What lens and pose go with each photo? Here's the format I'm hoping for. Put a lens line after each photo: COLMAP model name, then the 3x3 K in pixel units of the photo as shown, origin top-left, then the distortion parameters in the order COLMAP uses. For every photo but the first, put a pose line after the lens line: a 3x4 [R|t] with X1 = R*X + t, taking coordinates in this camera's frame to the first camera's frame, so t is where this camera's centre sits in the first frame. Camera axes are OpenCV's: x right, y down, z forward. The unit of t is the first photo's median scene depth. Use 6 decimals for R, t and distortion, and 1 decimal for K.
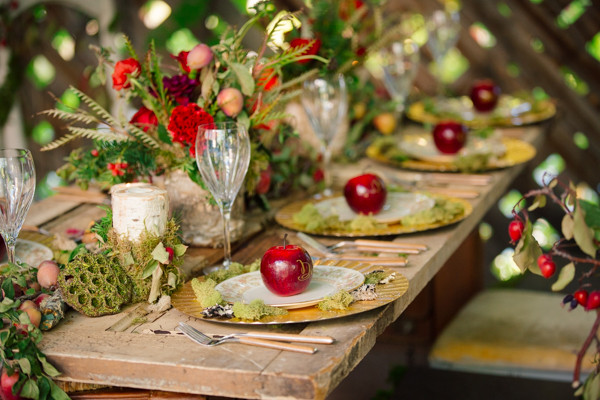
lens RADIAL K [[1516.0, 0, 300.2], [0, 1516.0, 199.8], [0, 0, 1]] dist [0.017849, 0.000000]
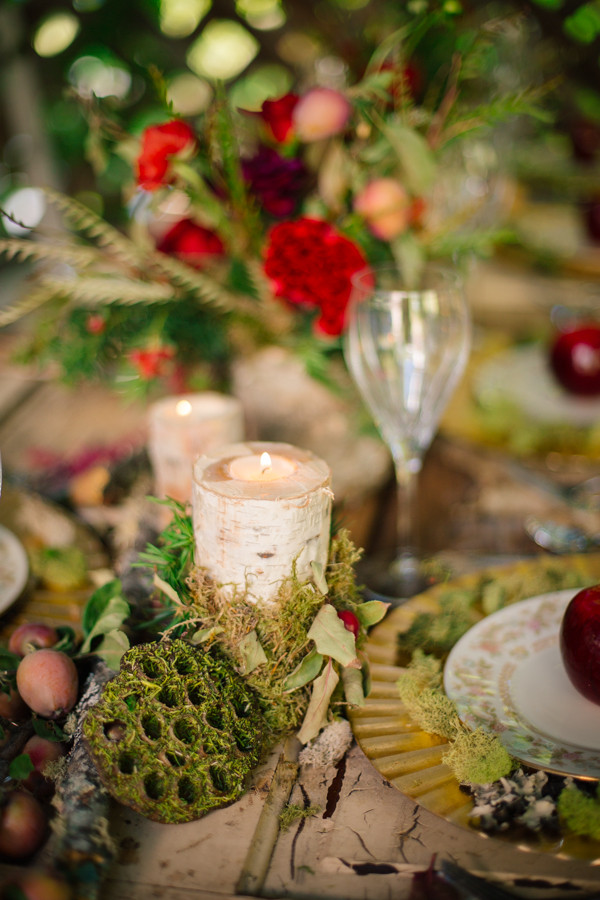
lens RADIAL K [[1285.9, 0, 300.0], [0, 1285.9, 450.2], [0, 0, 1]] dist [-0.135276, 0.000000]
pose [[0.992742, -0.045240, 0.111427, -0.135714], [0.022939, 0.980769, 0.193821, -0.077685], [-0.118053, -0.189858, 0.974688, 0.680095]]
